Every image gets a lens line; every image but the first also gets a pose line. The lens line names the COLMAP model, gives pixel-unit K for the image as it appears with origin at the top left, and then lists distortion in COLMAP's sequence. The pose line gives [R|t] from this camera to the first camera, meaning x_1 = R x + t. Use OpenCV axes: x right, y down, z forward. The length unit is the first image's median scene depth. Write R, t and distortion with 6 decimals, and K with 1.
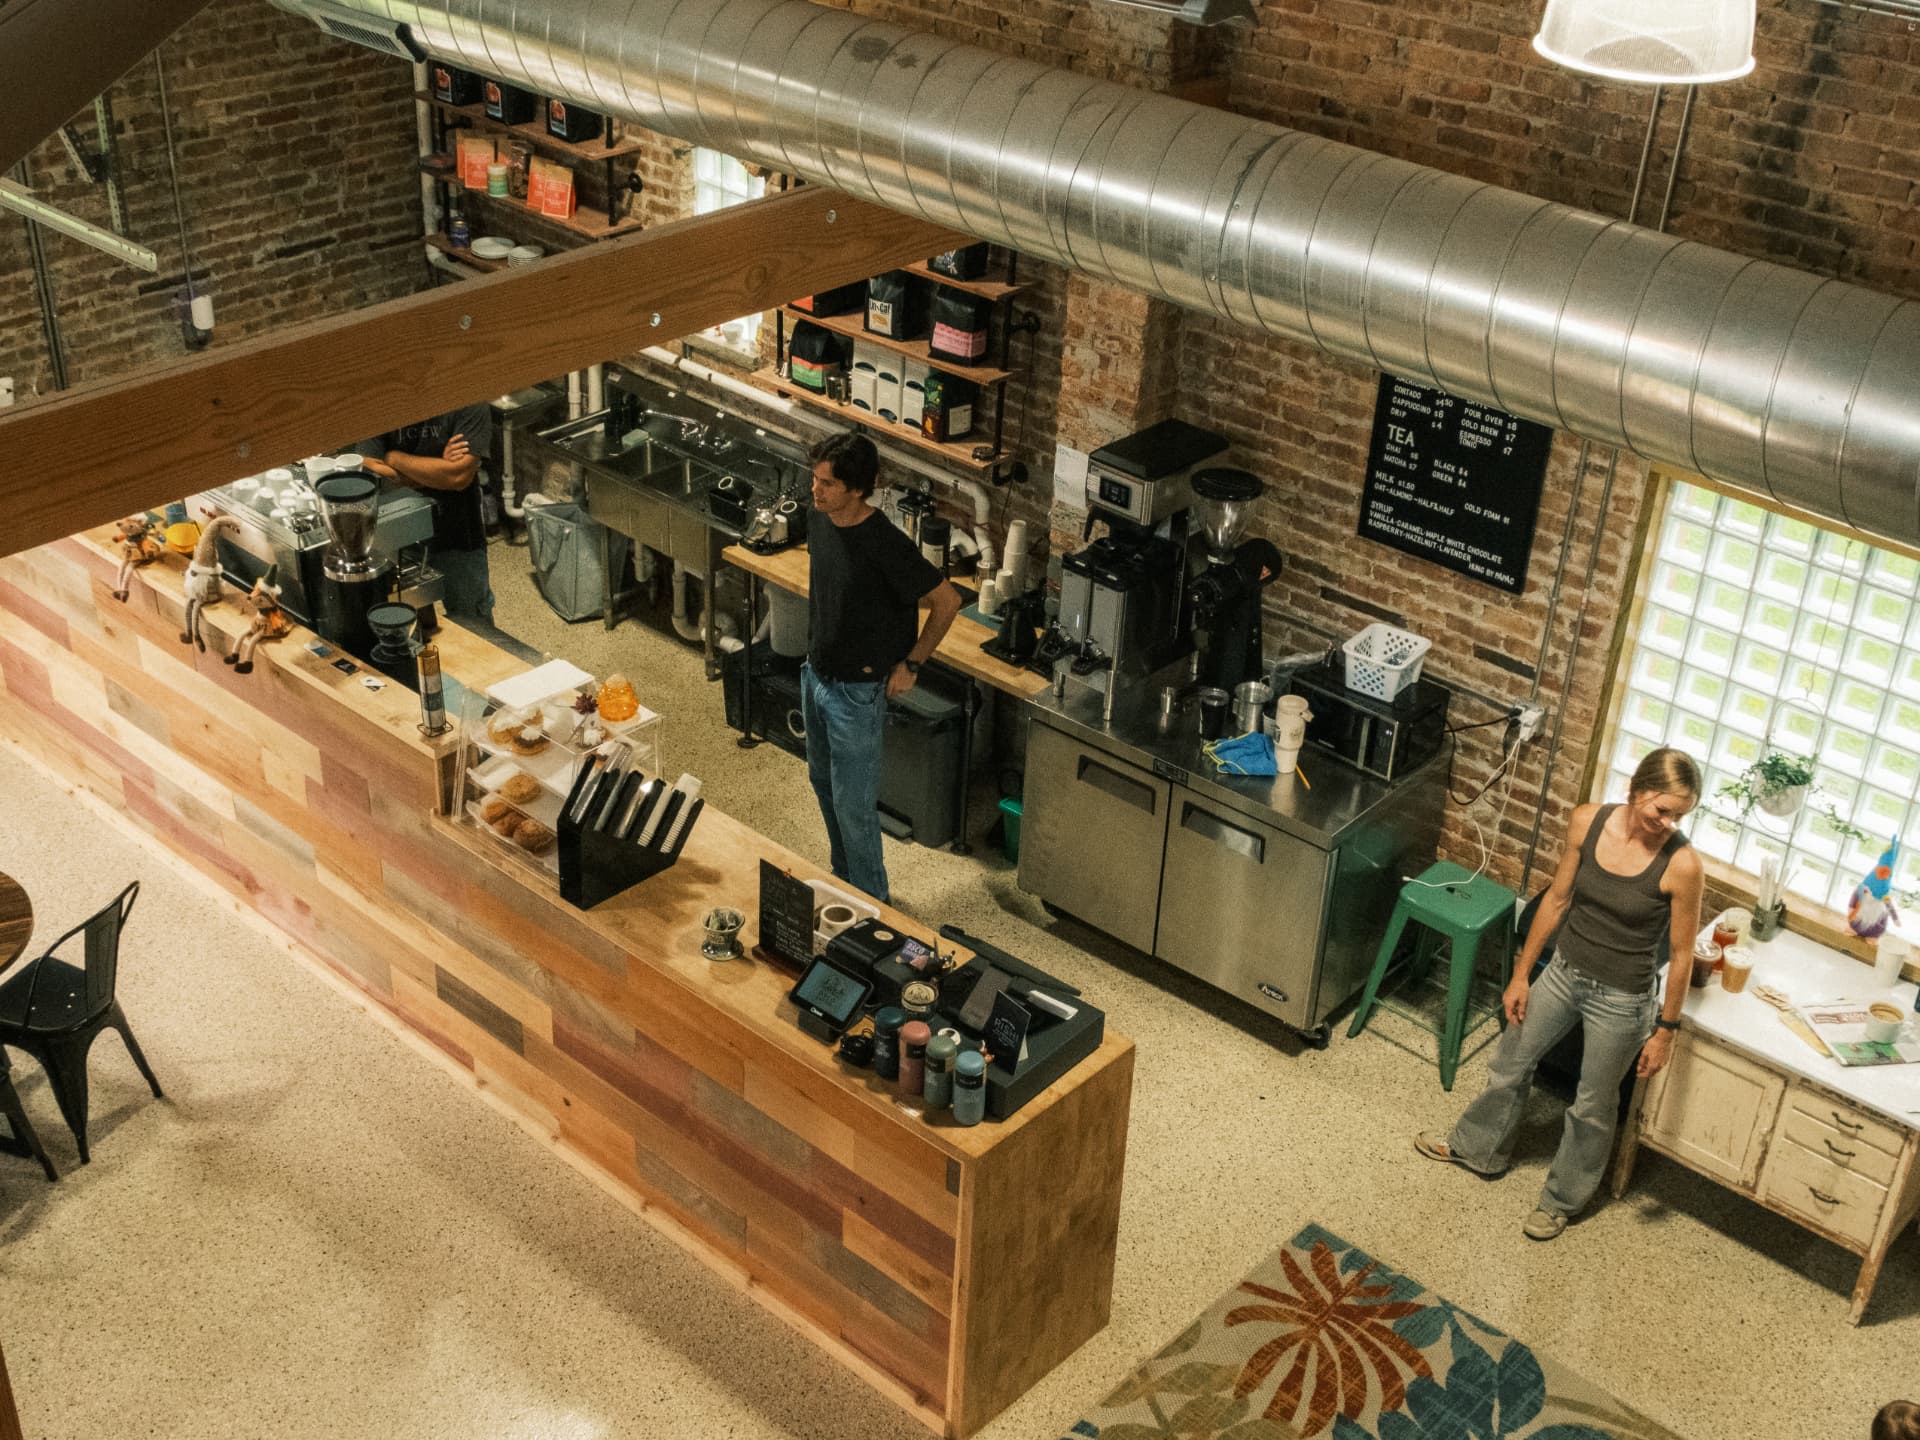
lens RADIAL K [[2268.0, 0, 961.0], [0, 2268.0, 720.7], [0, 0, 1]] dist [0.008329, 0.000000]
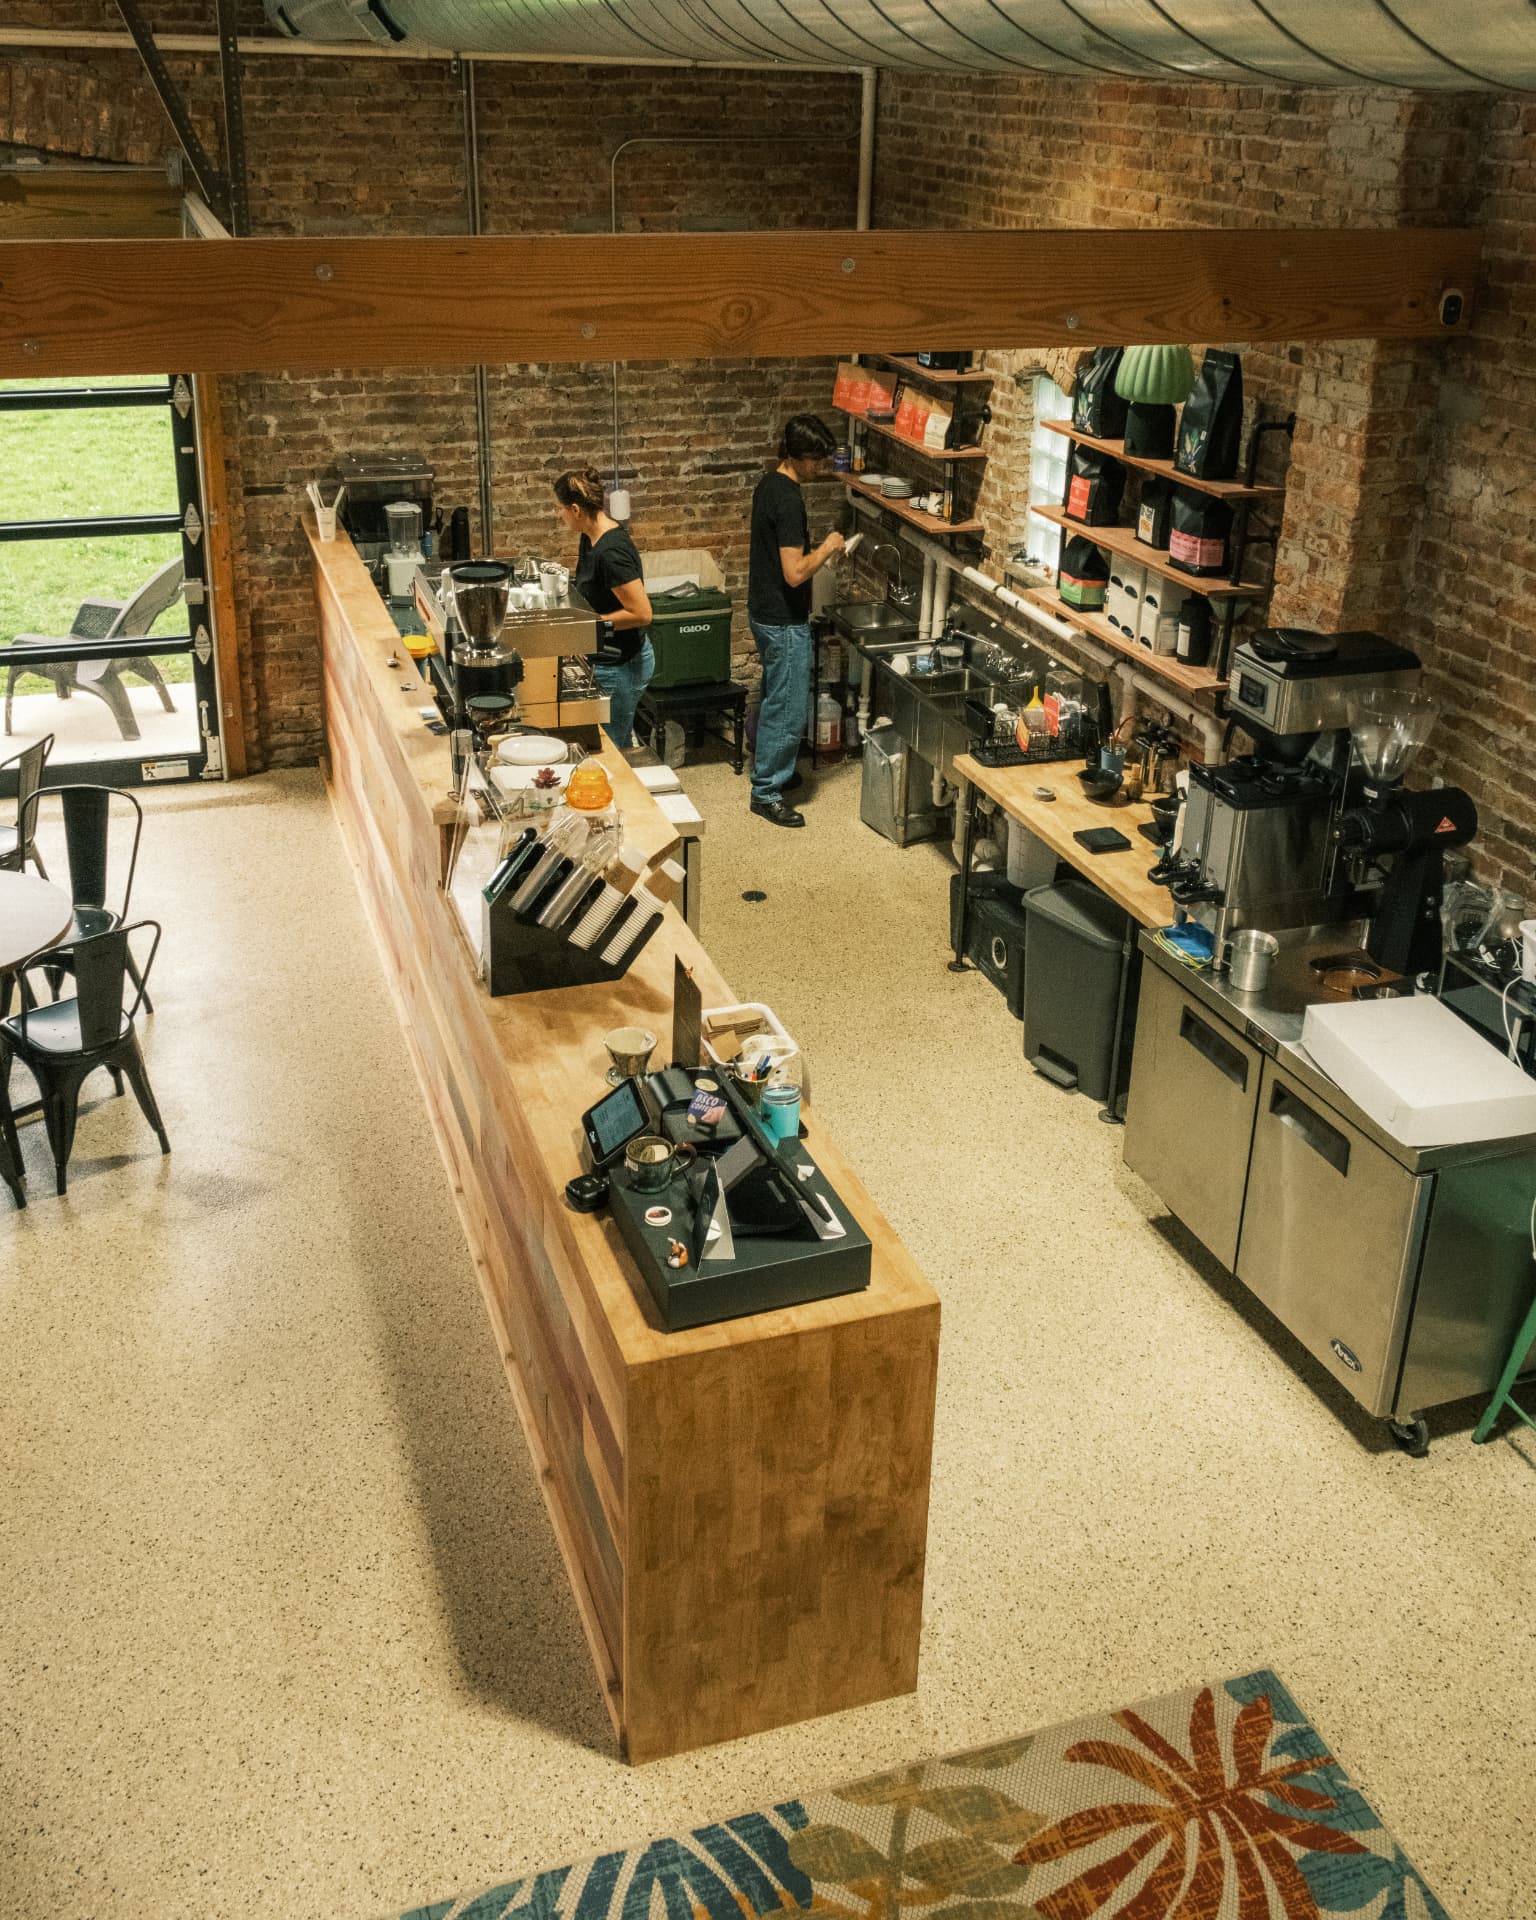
lens RADIAL K [[1820.8, 0, 786.0], [0, 1820.8, 760.7], [0, 0, 1]] dist [-0.004307, 0.000000]
pose [[0.869075, 0.148822, -0.471763, 0.207865], [-0.232763, 0.964528, -0.124523, 0.041631], [0.436497, 0.218029, 0.872888, 0.302824]]
